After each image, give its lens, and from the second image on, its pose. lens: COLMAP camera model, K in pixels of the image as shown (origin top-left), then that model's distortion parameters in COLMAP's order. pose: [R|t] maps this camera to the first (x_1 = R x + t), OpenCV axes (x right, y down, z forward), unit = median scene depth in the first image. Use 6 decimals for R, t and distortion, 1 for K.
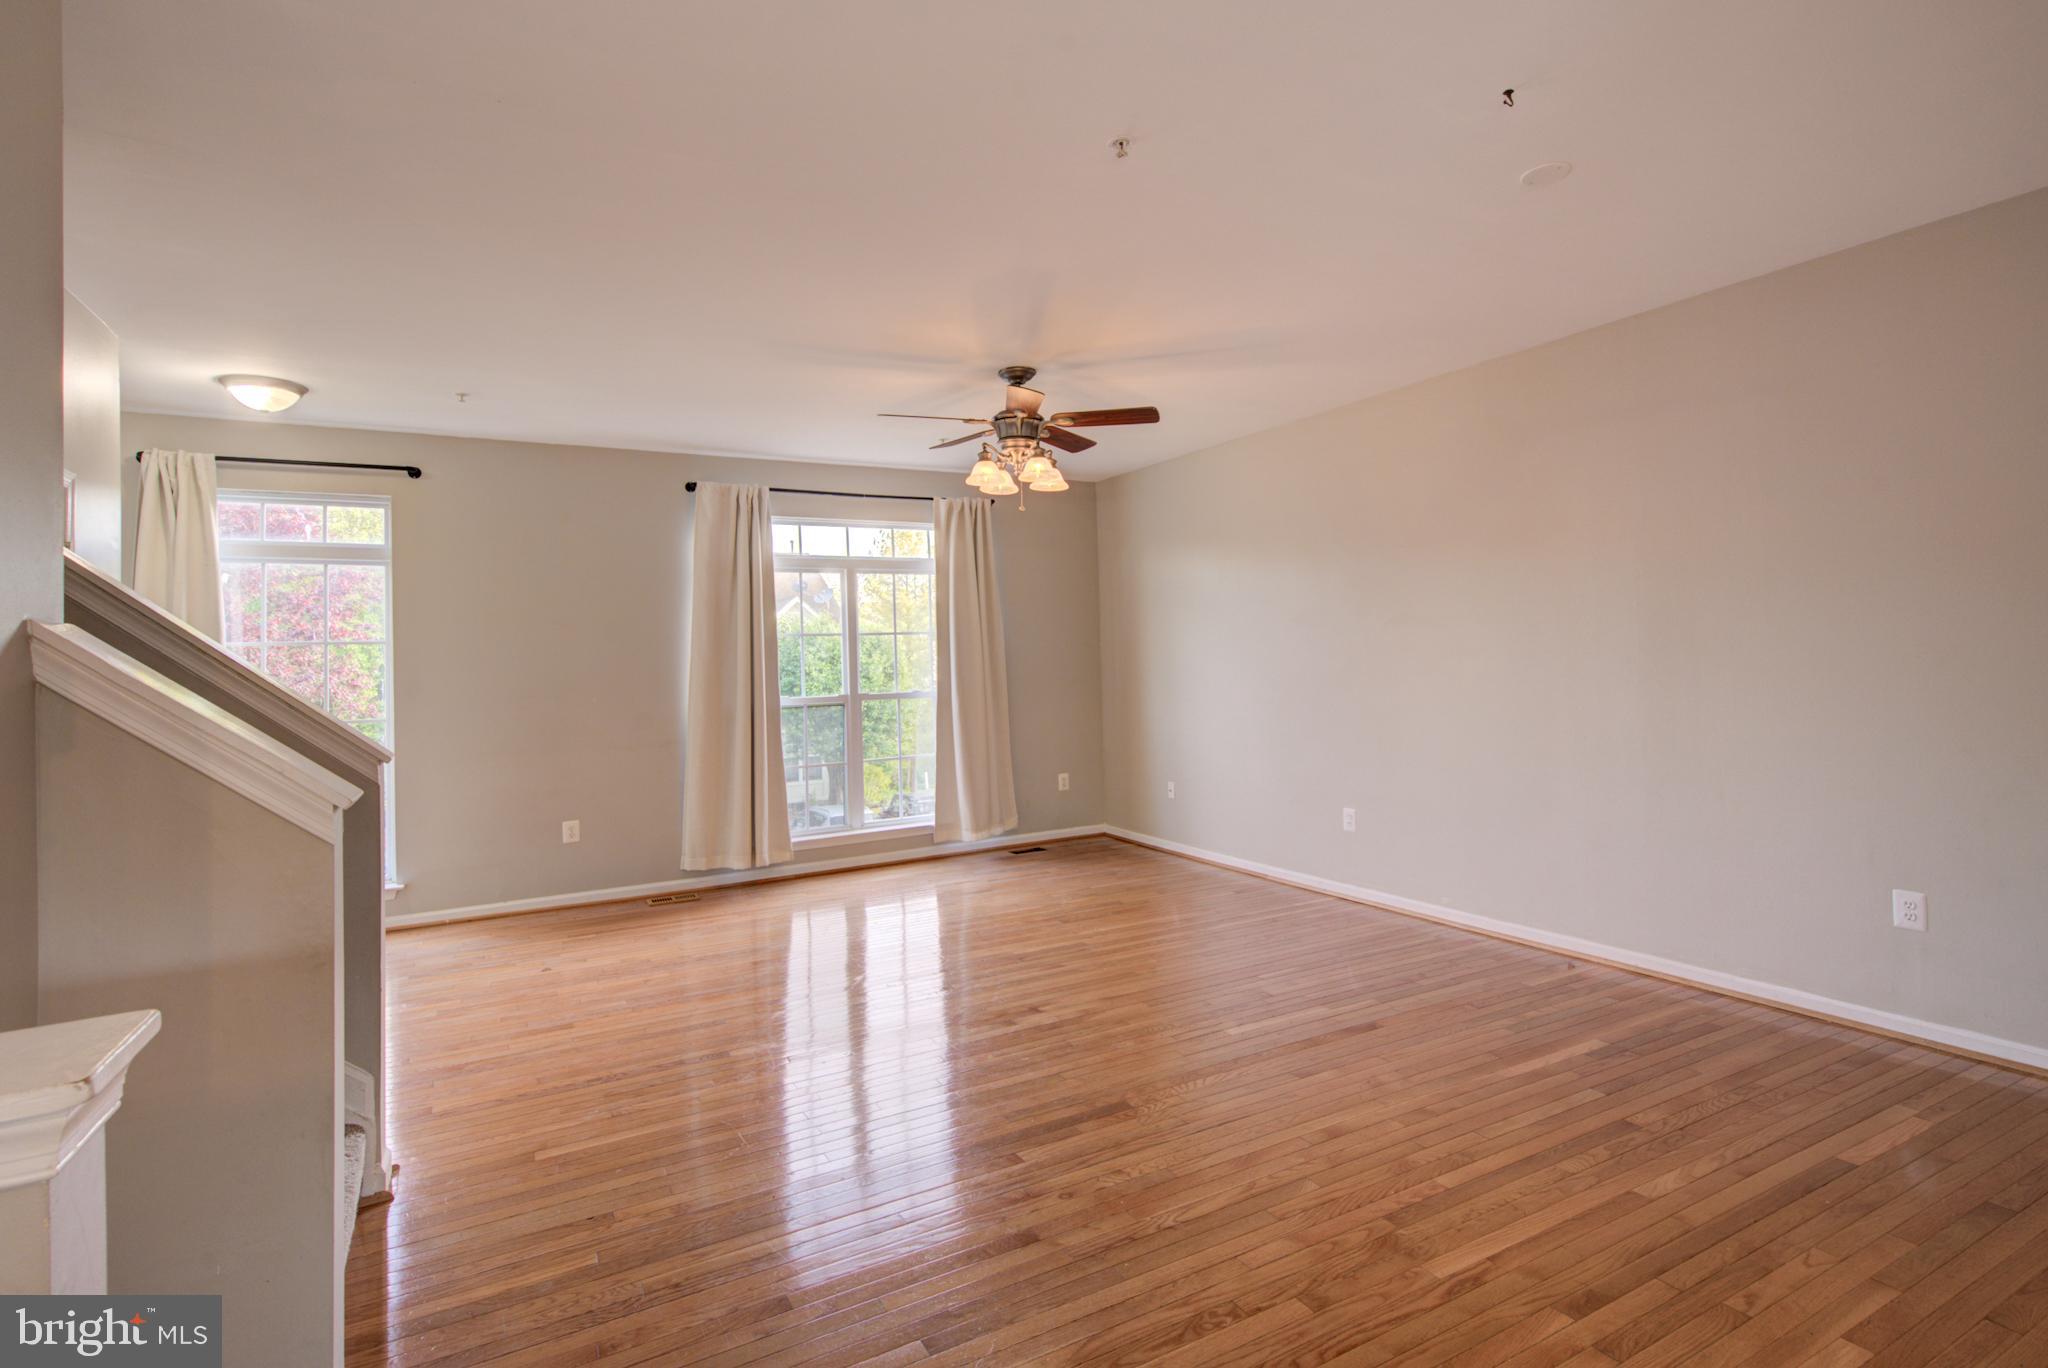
lens RADIAL K [[964.1, 0, 1022.4], [0, 964.1, 664.7], [0, 0, 1]] dist [-0.001341, -0.000659]
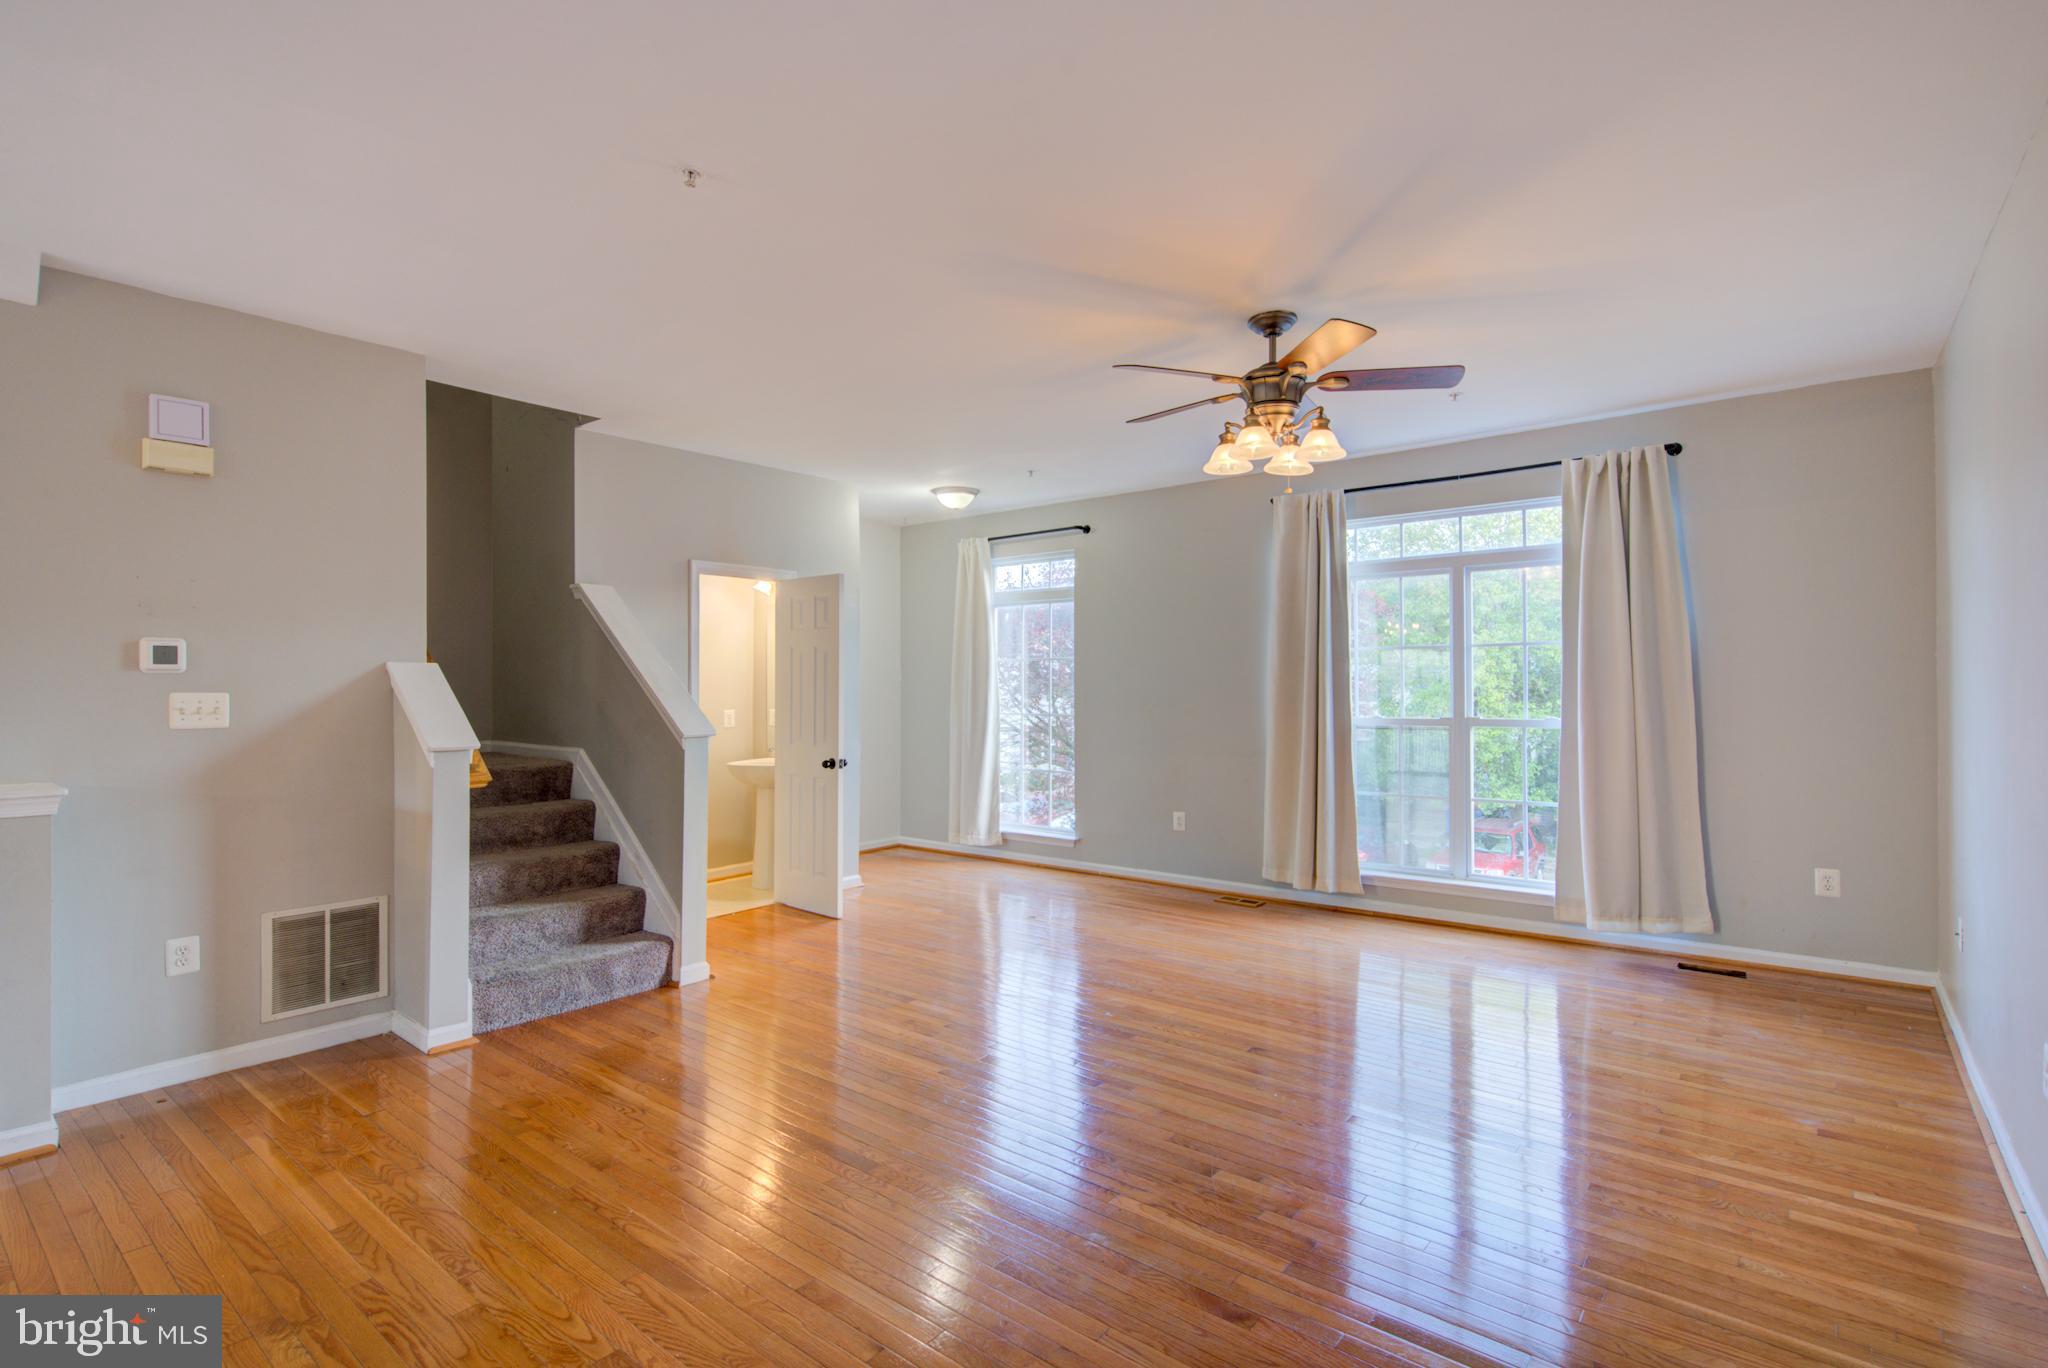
lens RADIAL K [[944.0, 0, 1012.9], [0, 944.0, 689.0], [0, 0, 1]] dist [0.003060, 0.000238]
pose [[0.391463, 0.024711, -0.919862, 0.441065], [-0.017114, 0.999662, 0.019572, -0.003478], [0.920035, 0.008080, 0.391754, 0.333889]]
